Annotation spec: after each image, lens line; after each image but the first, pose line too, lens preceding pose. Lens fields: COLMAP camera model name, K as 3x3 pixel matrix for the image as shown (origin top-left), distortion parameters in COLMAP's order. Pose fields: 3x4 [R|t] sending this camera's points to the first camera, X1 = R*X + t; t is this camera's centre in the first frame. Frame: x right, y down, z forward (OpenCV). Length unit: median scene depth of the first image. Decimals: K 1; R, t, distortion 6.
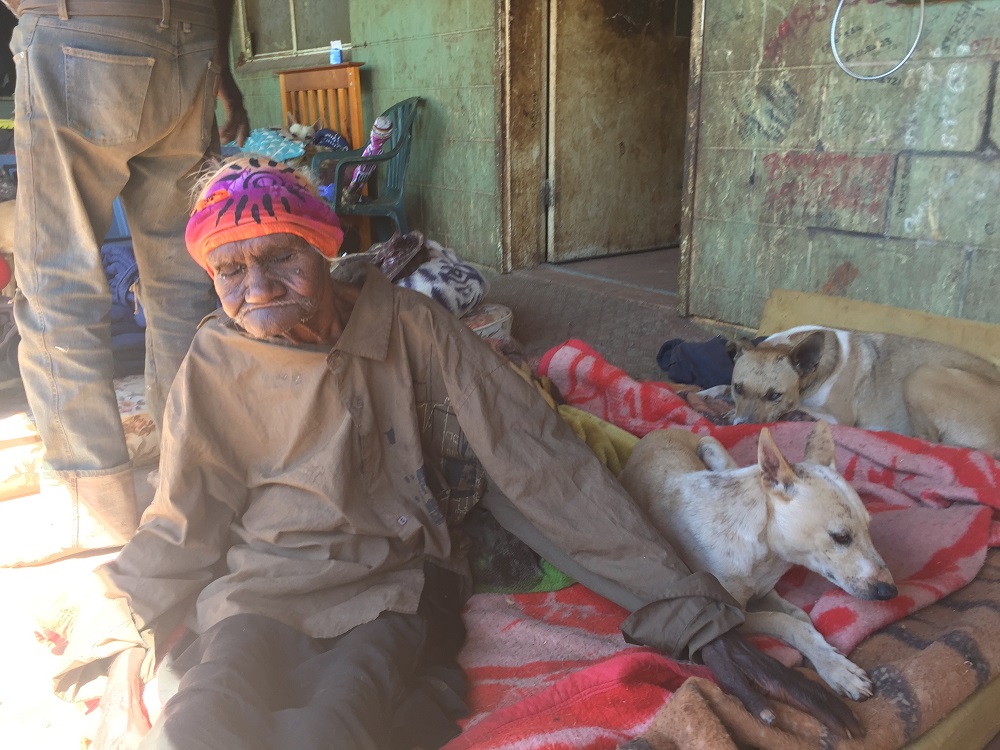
lens RADIAL K [[865.6, 0, 482.3], [0, 865.6, 377.4], [0, 0, 1]] dist [0.125666, -0.101516]
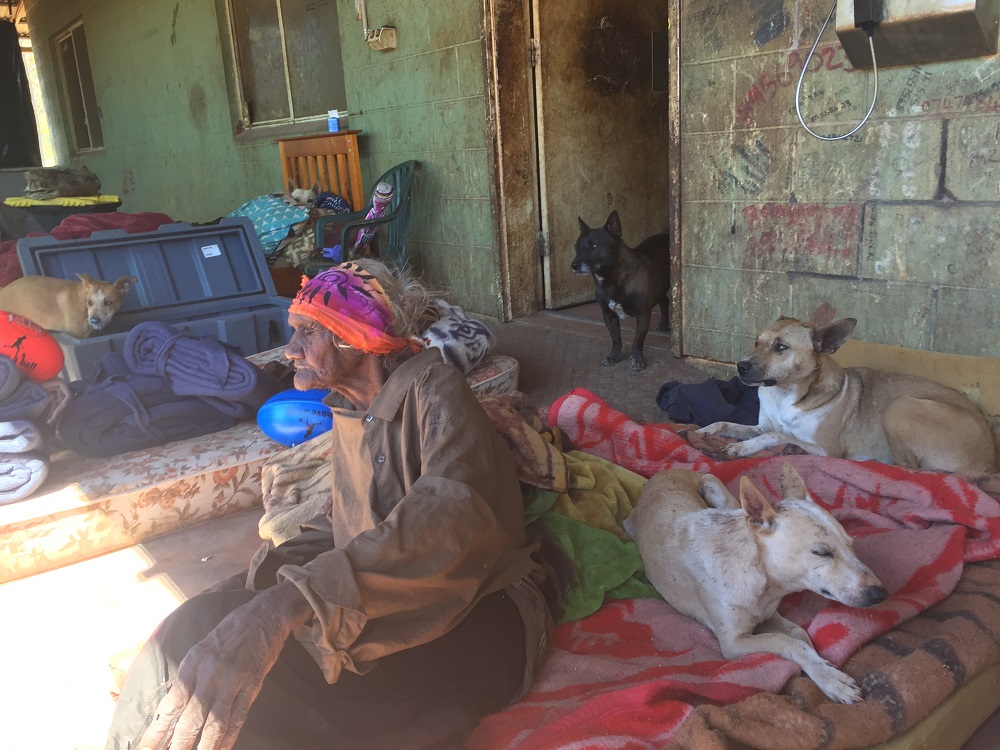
lens RADIAL K [[865.6, 0, 482.3], [0, 865.6, 377.4], [0, 0, 1]] dist [0.125666, -0.101516]
pose [[0.998638, -0.051941, 0.004980, -0.016956], [0.052106, 0.997742, -0.042378, -0.014568], [-0.002767, 0.042580, 0.999089, -0.070822]]
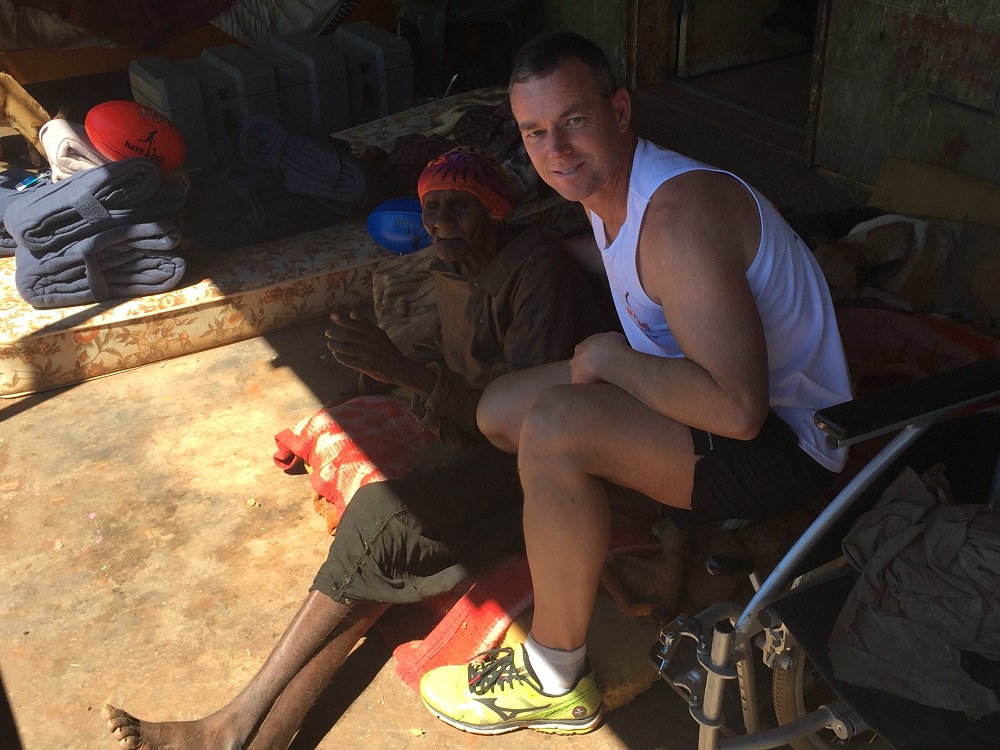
lens RADIAL K [[1209.3, 0, 500.0], [0, 1209.3, 375.0], [0, 0, 1]] dist [0.080827, 0.011542]
pose [[0.996250, 0.032319, -0.080258, 0.005428], [-0.014790, 0.977576, 0.210062, -0.142170], [0.085247, -0.208088, 0.974388, -0.461778]]
